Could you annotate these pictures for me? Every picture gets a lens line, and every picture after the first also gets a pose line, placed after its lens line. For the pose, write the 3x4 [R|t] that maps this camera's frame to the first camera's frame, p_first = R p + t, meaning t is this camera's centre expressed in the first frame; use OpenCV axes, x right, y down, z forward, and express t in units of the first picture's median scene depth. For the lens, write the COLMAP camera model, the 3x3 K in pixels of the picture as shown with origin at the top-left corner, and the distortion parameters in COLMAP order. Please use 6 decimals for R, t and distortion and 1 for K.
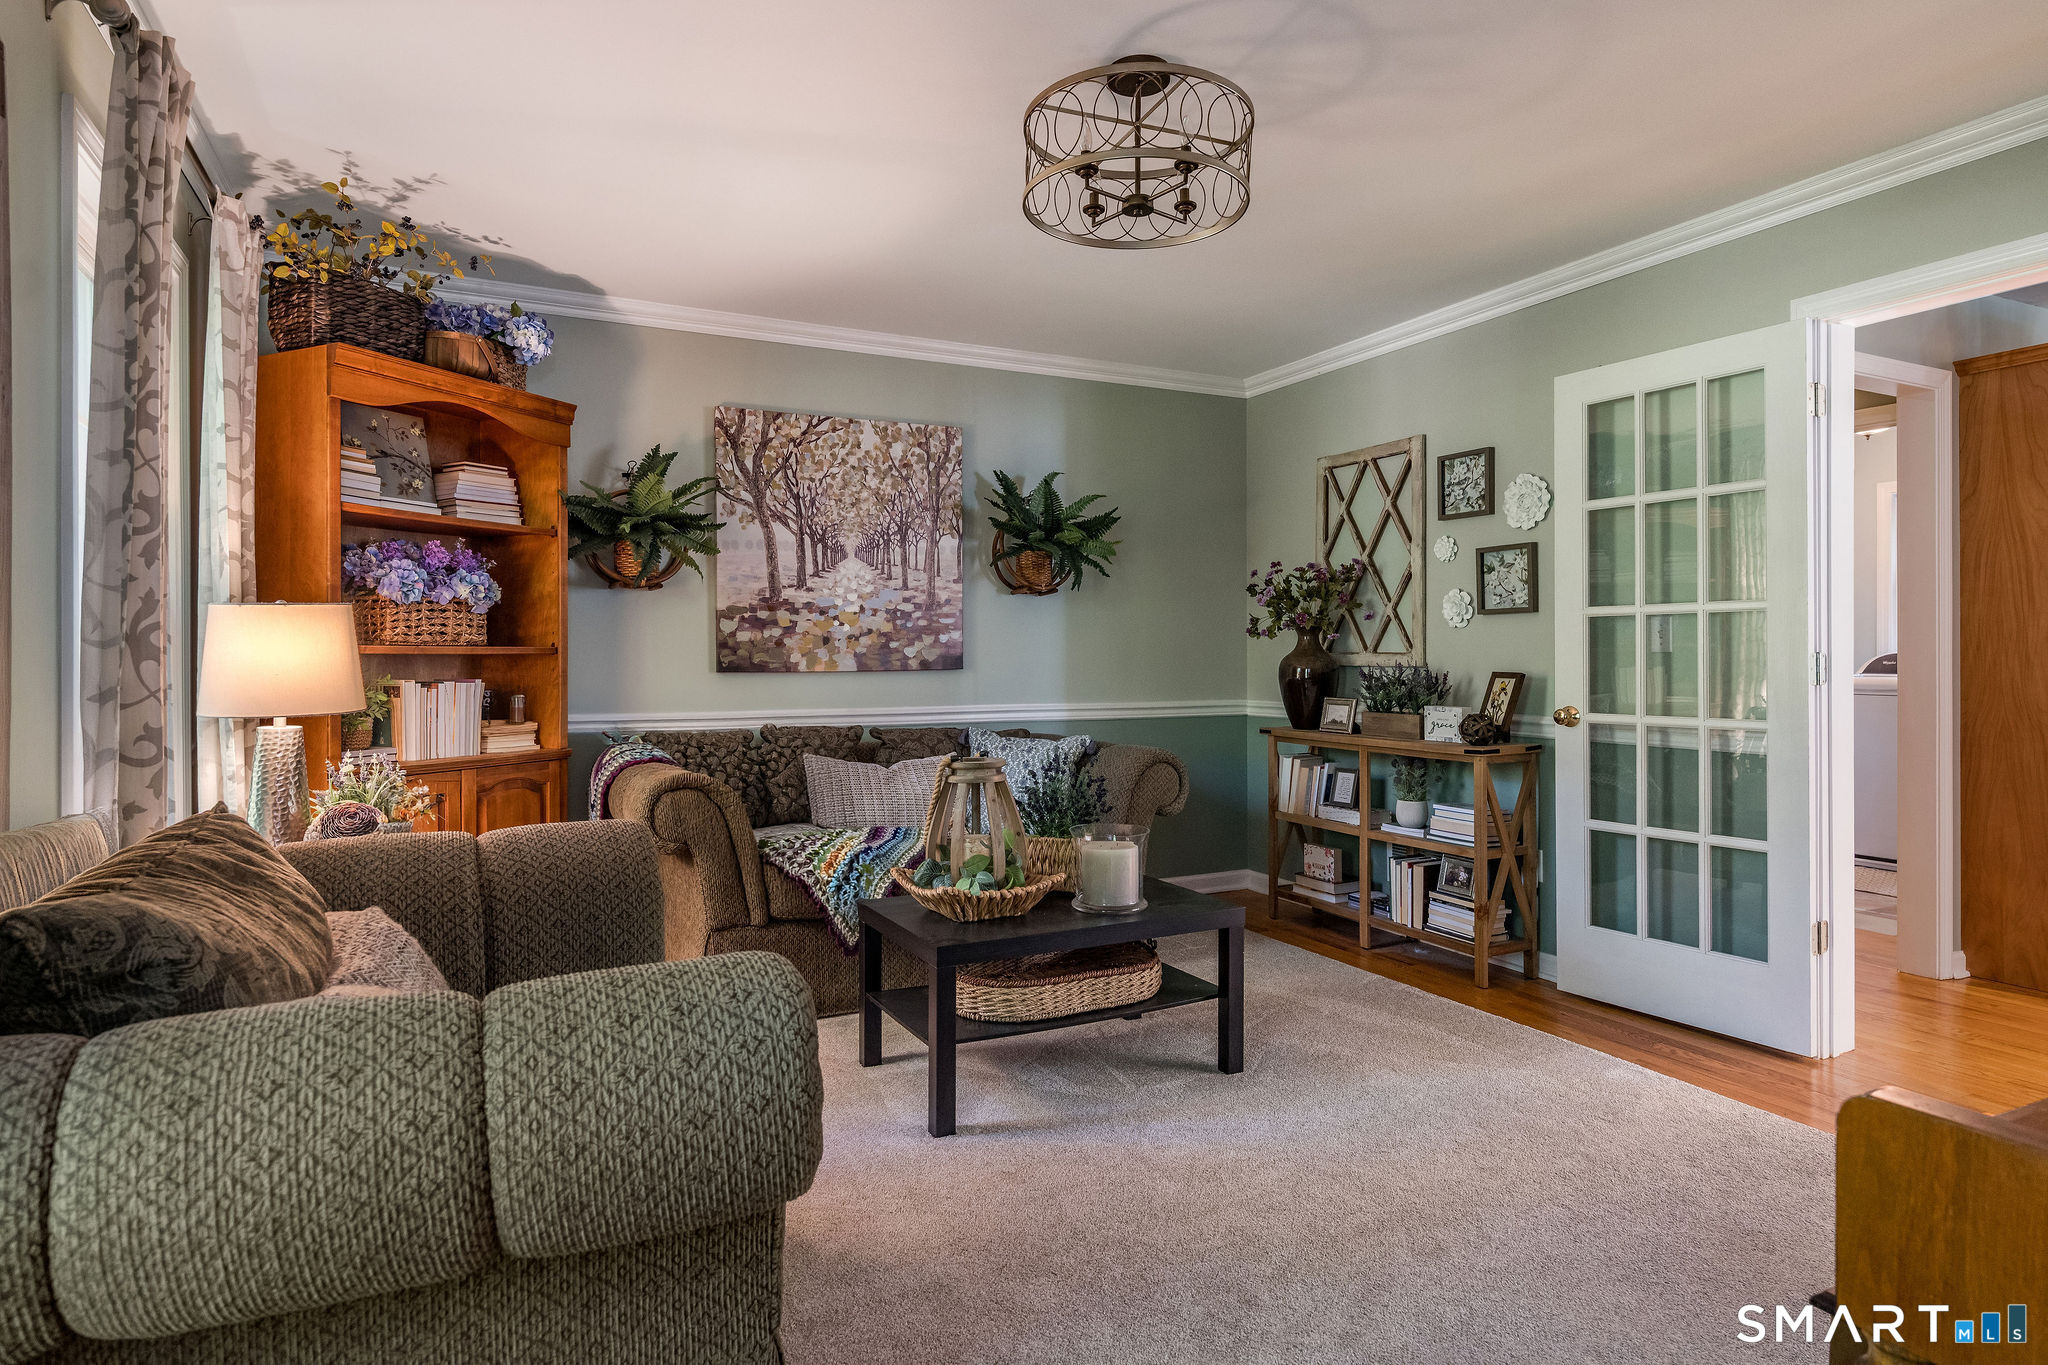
lens RADIAL K [[1109.7, 0, 1037.2], [0, 1109.7, 665.2], [0, 0, 1]] dist [0.002573, -0.003591]
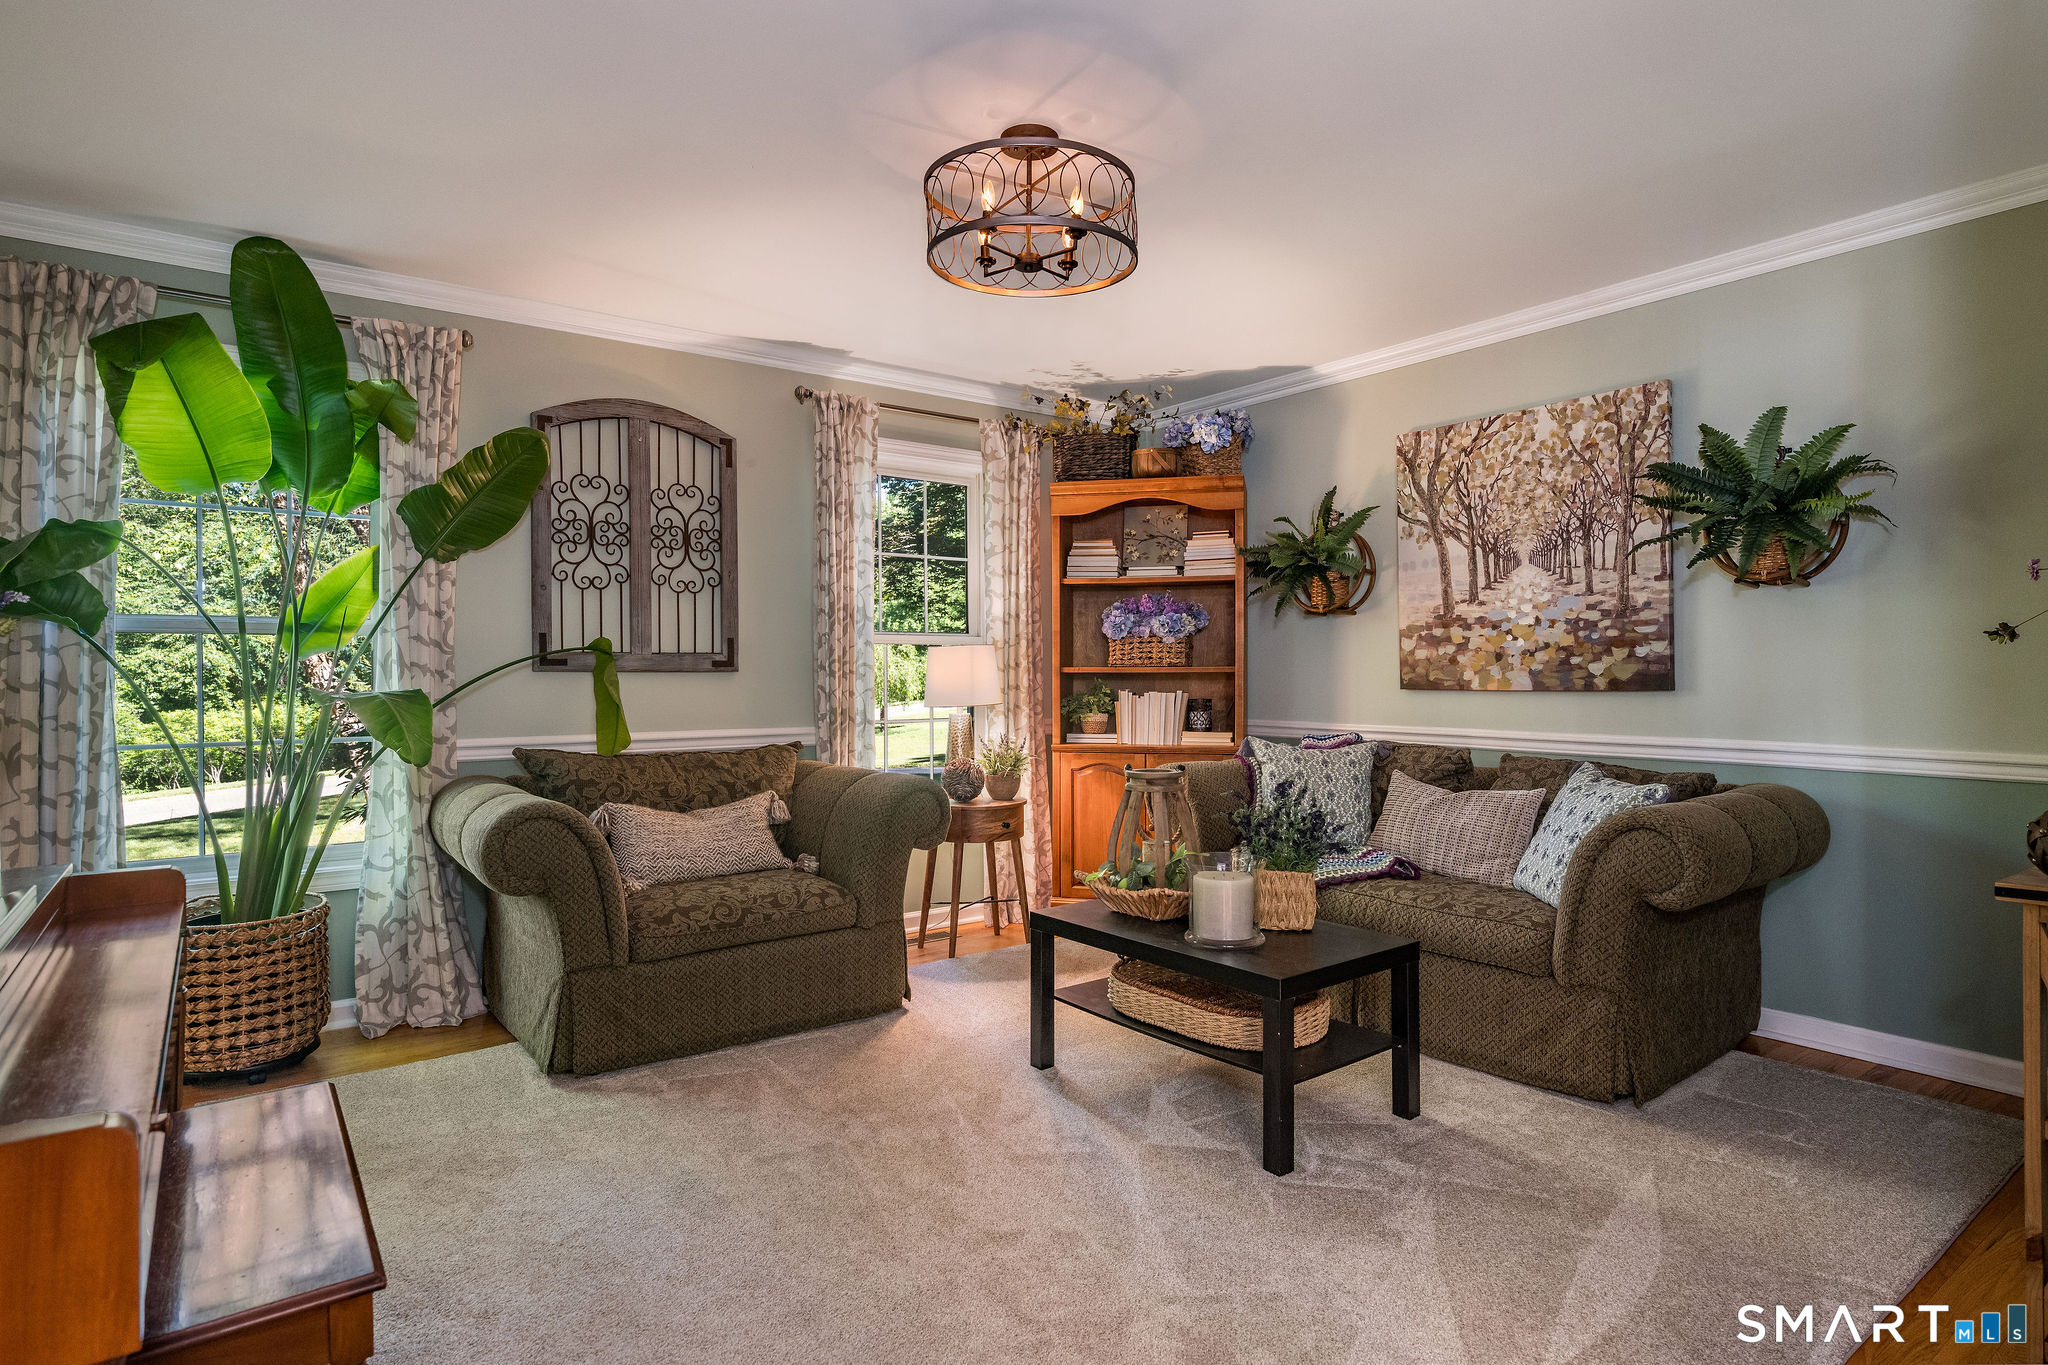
lens RADIAL K [[1109.7, 0, 1039.4], [0, 1109.7, 680.6], [0, 0, 1]] dist [0.002573, -0.003591]
pose [[0.191876, 0.007605, -0.981390, 0.650173], [-0.004633, 0.999966, 0.006843, -0.006984], [0.981408, 0.003234, 0.191905, 0.447867]]
